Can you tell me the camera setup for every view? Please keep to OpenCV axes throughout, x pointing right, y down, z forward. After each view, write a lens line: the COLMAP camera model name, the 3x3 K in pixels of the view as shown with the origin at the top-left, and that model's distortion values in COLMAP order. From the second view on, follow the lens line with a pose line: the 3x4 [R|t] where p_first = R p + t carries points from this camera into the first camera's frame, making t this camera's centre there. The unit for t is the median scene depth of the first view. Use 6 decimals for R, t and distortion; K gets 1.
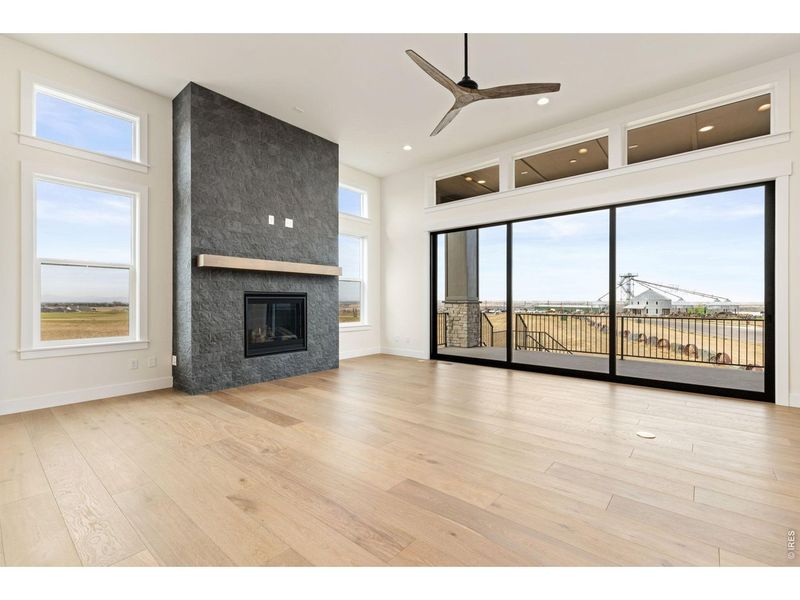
lens RADIAL K [[372.9, 0, 399.3], [0, 372.9, 301.6], [0, 0, 1]] dist [0.008425, -0.004309]
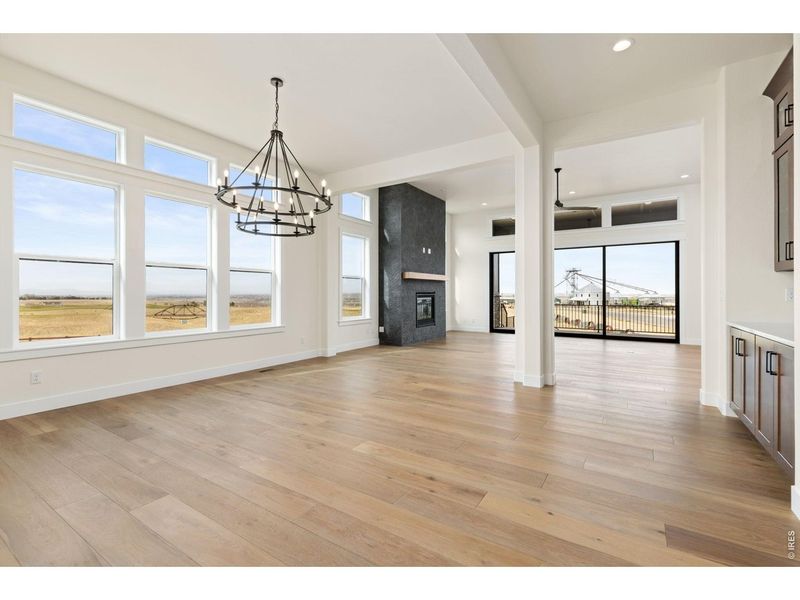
lens RADIAL K [[372.9, 0, 403.7], [0, 372.9, 294.1], [0, 0, 1]] dist [0.008425, -0.004309]
pose [[0.991941, -0.002856, 0.126665, -0.619286], [0.003078, 0.999994, -0.001555, -0.008976], [-0.126660, 0.001932, 0.991944, -0.686771]]
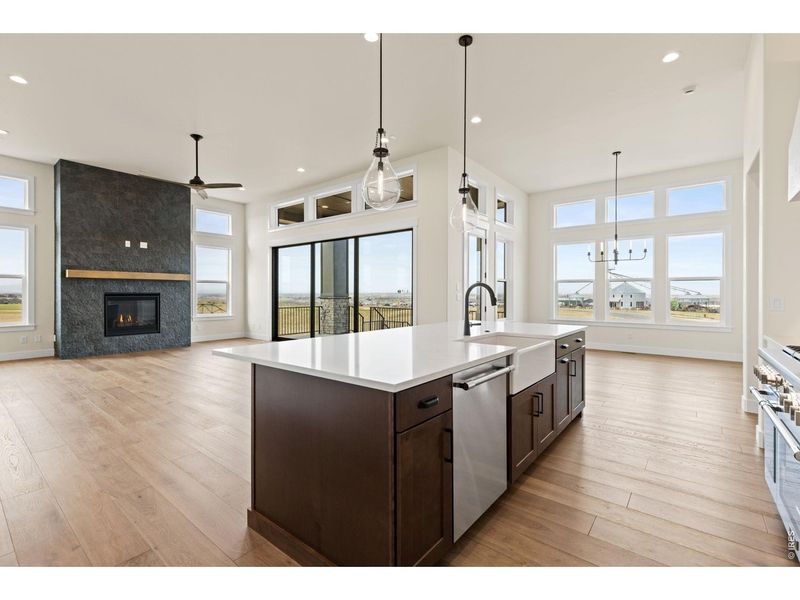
lens RADIAL K [[372.9, 0, 393.3], [0, 372.9, 295.6], [0, 0, 1]] dist [0.008425, -0.004309]
pose [[0.999785, 0.002634, 0.020567, 0.633454], [-0.002725, 0.999987, 0.004379, -0.022301], [-0.020555, -0.004434, 0.999779, -0.468279]]
